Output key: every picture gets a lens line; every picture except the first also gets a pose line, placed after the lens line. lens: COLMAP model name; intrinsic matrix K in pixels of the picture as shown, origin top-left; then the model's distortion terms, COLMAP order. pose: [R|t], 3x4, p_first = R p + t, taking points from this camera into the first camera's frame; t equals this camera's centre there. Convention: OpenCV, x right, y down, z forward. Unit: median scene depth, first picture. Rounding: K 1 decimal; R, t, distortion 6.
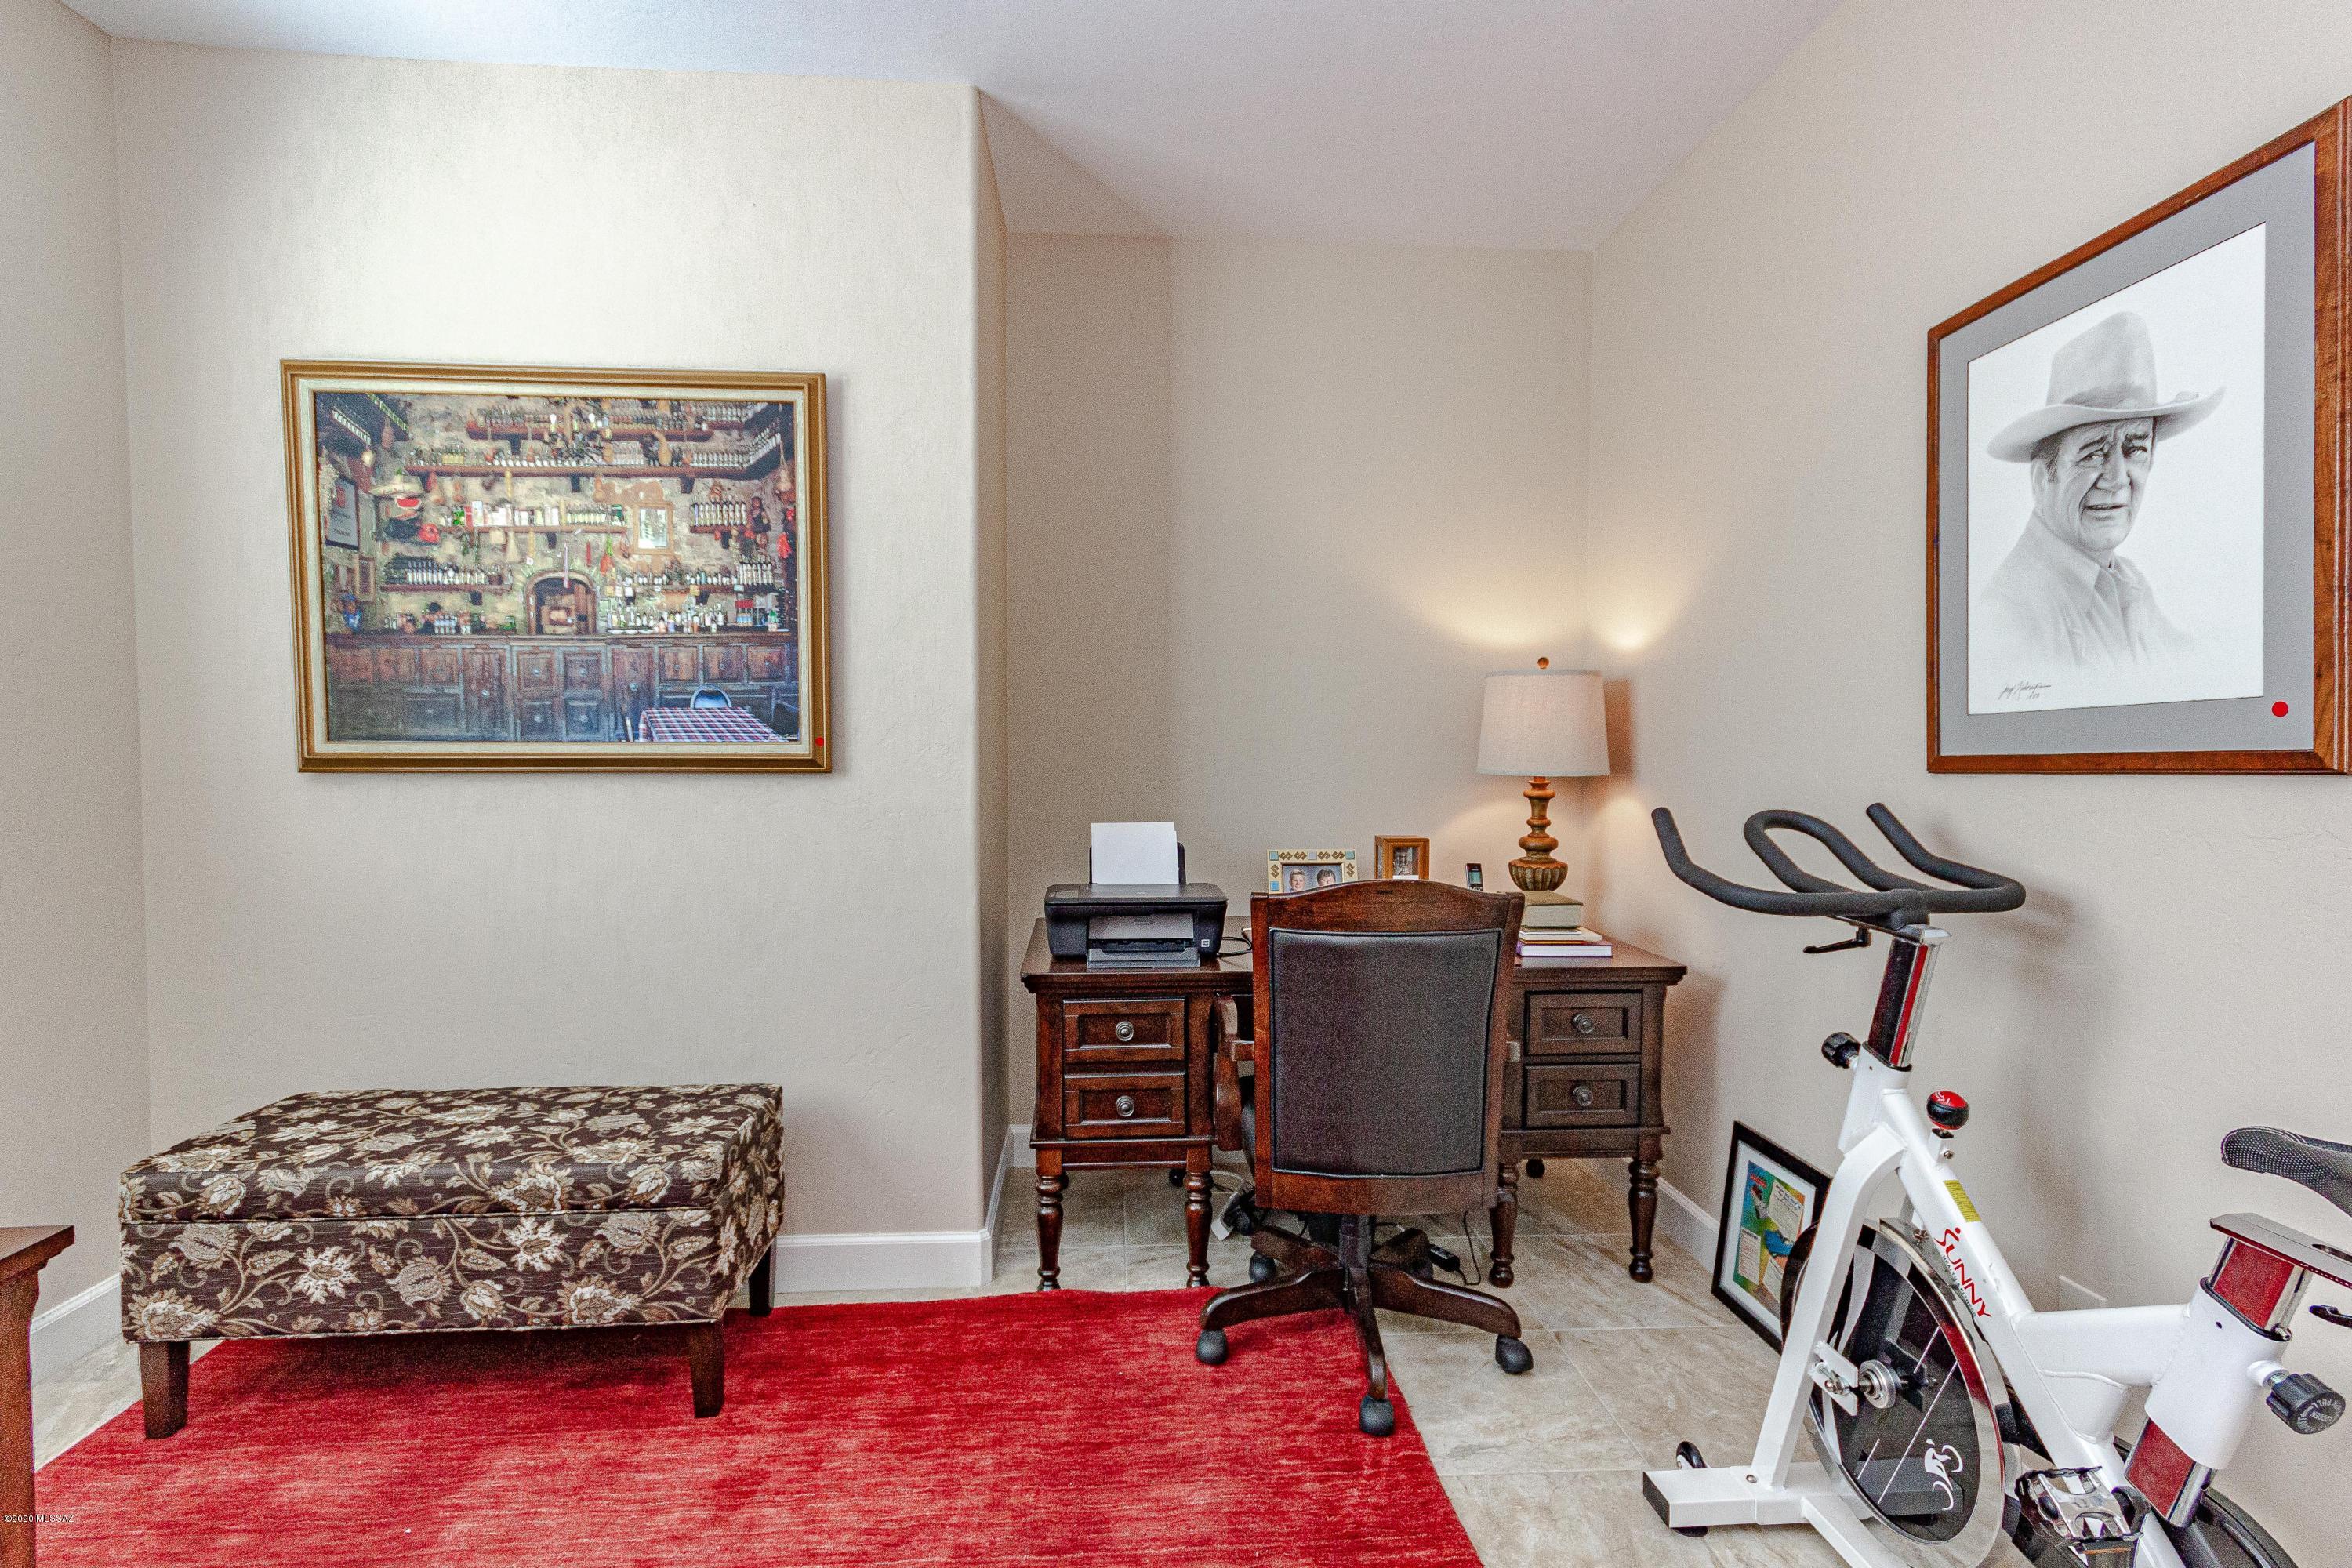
lens RADIAL K [[1101.9, 0, 1172.0], [0, 1101.9, 790.5], [0, 0, 1]] dist [0.004319, 0.001321]
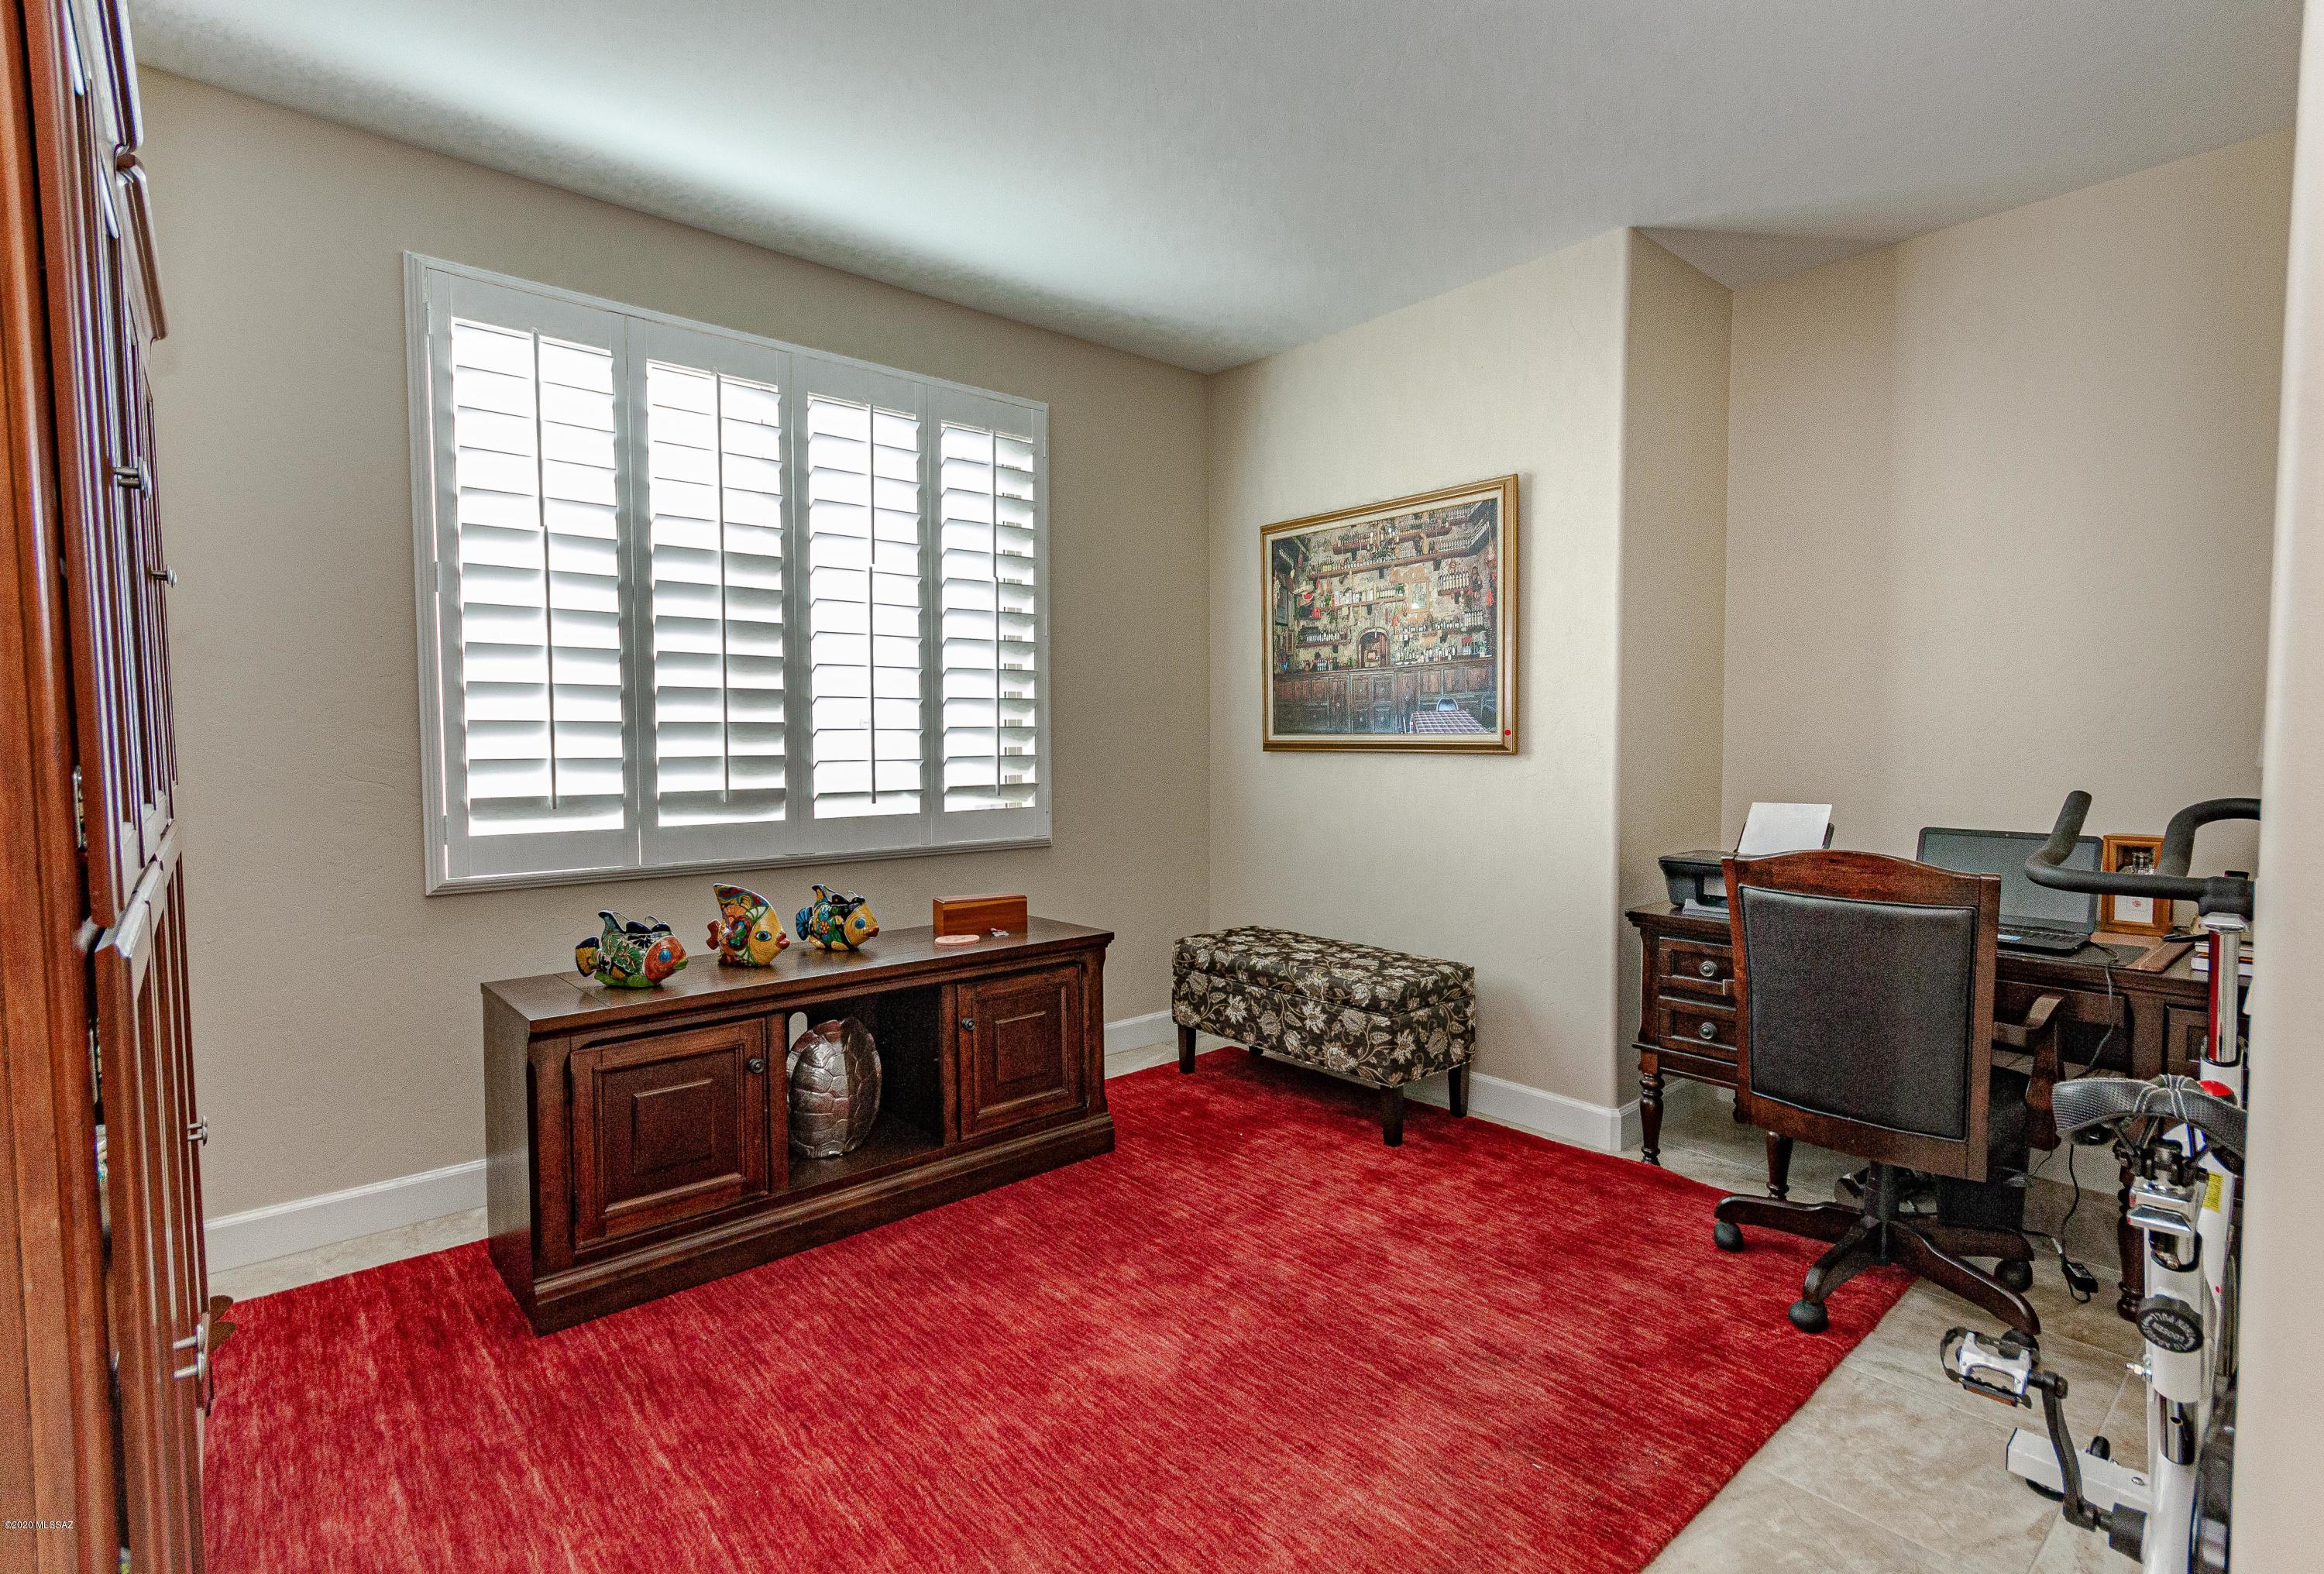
lens RADIAL K [[1090.8, 0, 1163.7], [0, 1090.8, 776.1], [0, 0, 1]] dist [0.002441, 0.000045]
pose [[0.595947, 0.026114, -0.802599, 0.557437], [-0.023528, 0.999610, 0.015054, 0.001519], [0.802679, 0.009912, 0.596329, -0.201942]]
